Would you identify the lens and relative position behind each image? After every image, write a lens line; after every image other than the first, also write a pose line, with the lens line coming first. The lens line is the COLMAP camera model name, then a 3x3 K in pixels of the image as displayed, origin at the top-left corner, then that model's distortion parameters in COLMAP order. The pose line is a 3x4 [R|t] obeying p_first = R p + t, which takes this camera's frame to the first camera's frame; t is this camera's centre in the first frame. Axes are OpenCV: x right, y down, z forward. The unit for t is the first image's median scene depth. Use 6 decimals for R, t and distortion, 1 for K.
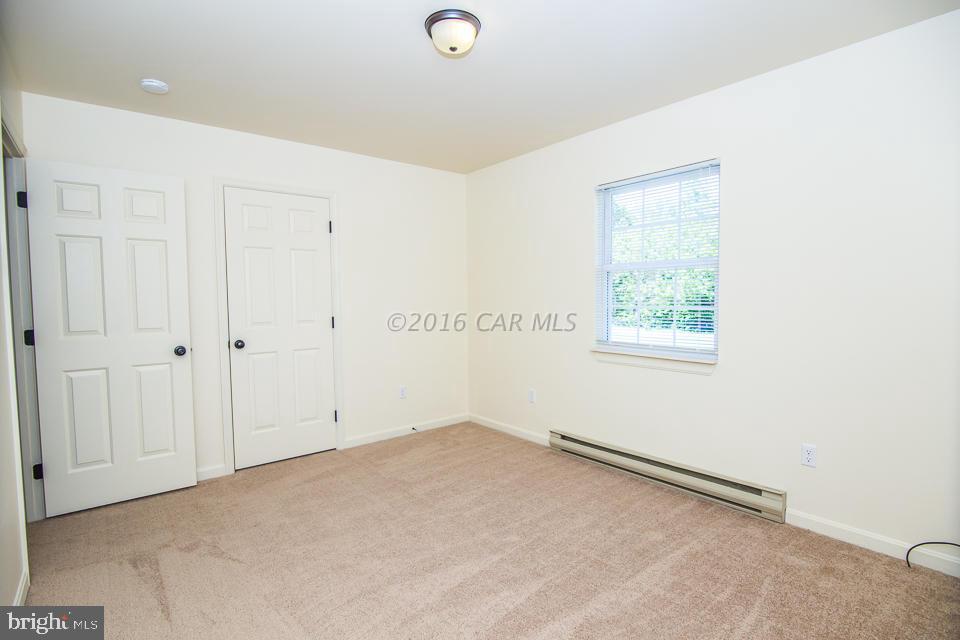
lens RADIAL K [[470.3, 0, 480.6], [0, 470.3, 323.8], [0, 0, 1]] dist [-0.016266, -0.000930]
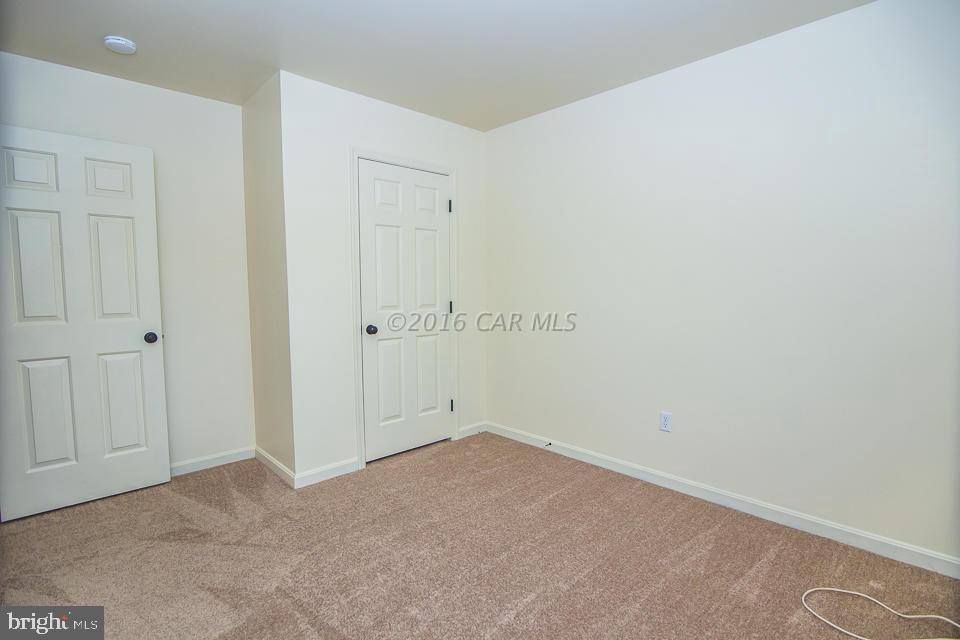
lens RADIAL K [[470.3, 0, 482.9], [0, 470.3, 324.5], [0, 0, 1]] dist [-0.016266, -0.000930]
pose [[0.993819, -0.000081, 0.111014, -0.101460], [-0.003316, 0.999532, 0.030411, 0.001075], [-0.110965, -0.030591, 0.993353, 0.012840]]
